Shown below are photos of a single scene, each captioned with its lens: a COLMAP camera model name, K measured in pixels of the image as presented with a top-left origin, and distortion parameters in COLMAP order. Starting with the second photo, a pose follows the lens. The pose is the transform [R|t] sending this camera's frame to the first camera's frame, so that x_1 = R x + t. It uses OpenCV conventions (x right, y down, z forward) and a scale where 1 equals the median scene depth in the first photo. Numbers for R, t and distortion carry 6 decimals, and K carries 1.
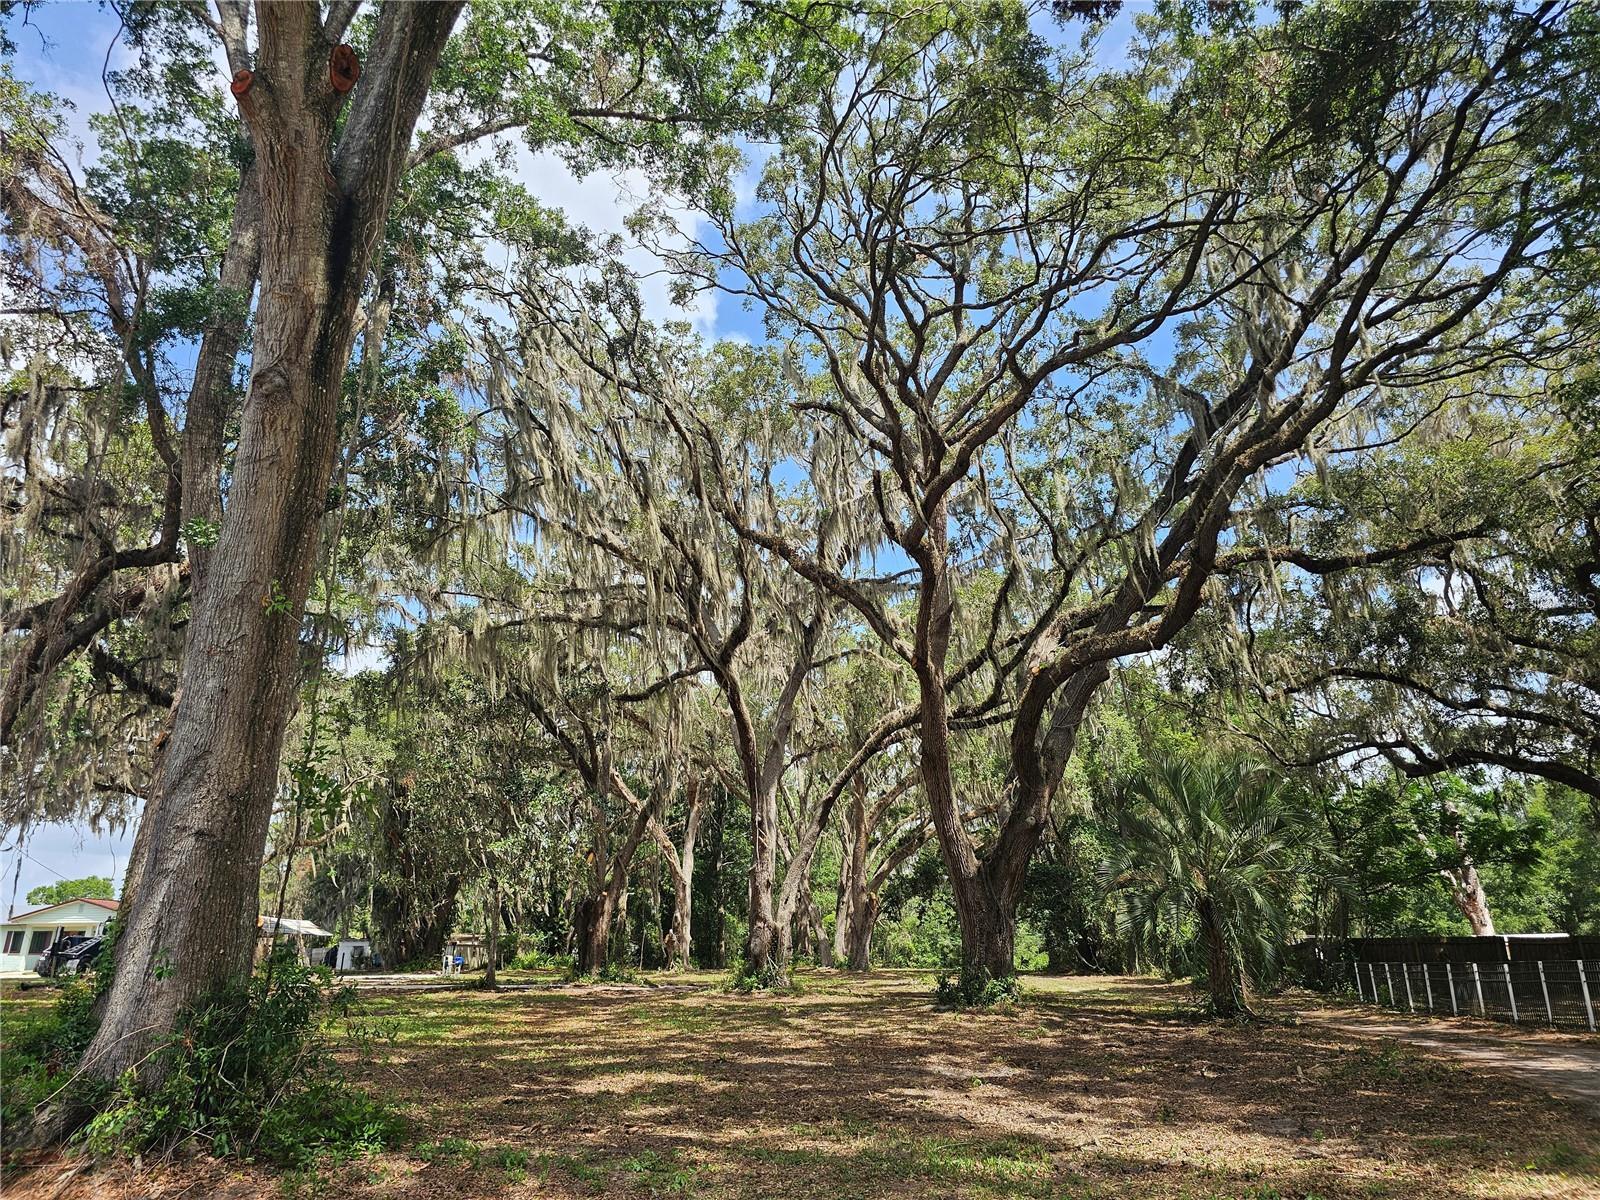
lens RADIAL K [[1084.3, 0, 800.0], [0, 1084.3, 600.0], [0, 0, 1]] dist [0.050780, -0.000540]
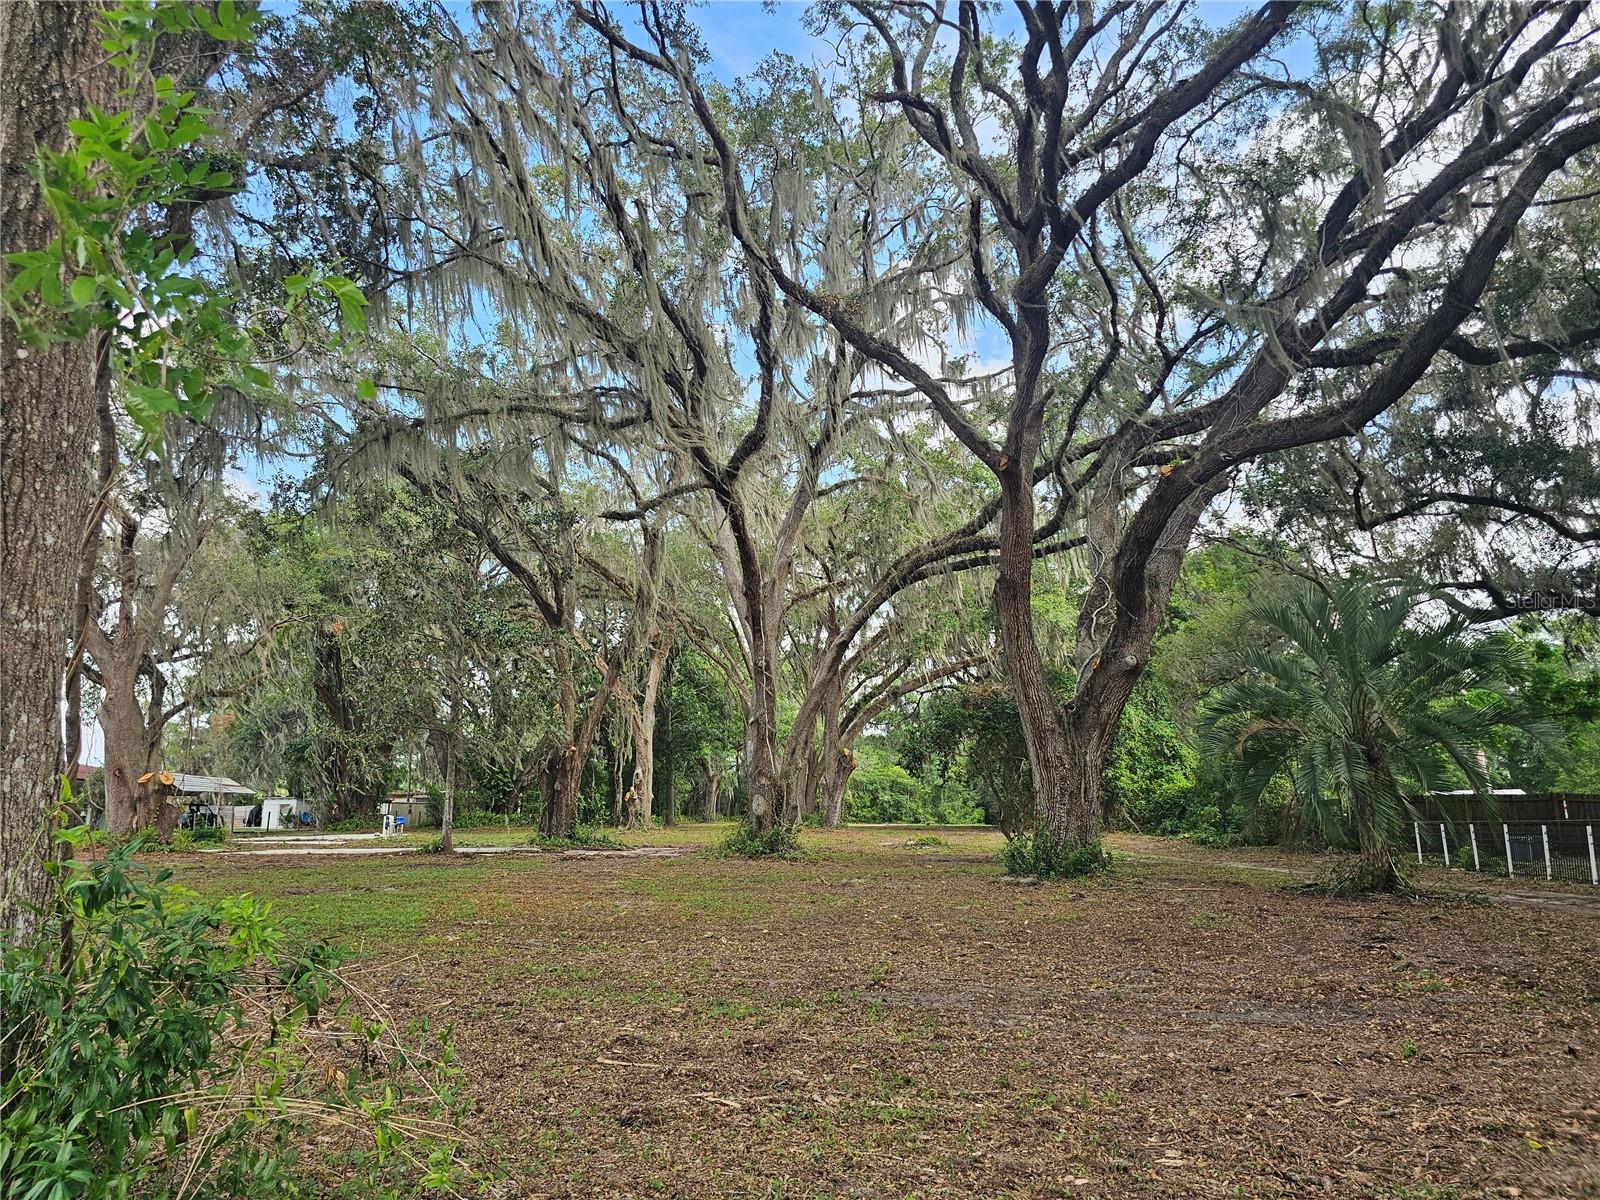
lens RADIAL K [[1043.0, 0, 794.1], [0, 1043.0, 594.5], [0, 0, 1]] dist [0.071526, -0.000127]
pose [[0.997338, 0.011739, 0.071965, -0.047357], [-0.019809, 0.993458, 0.112471, 0.034050], [-0.070174, -0.113597, 0.991046, 0.117210]]
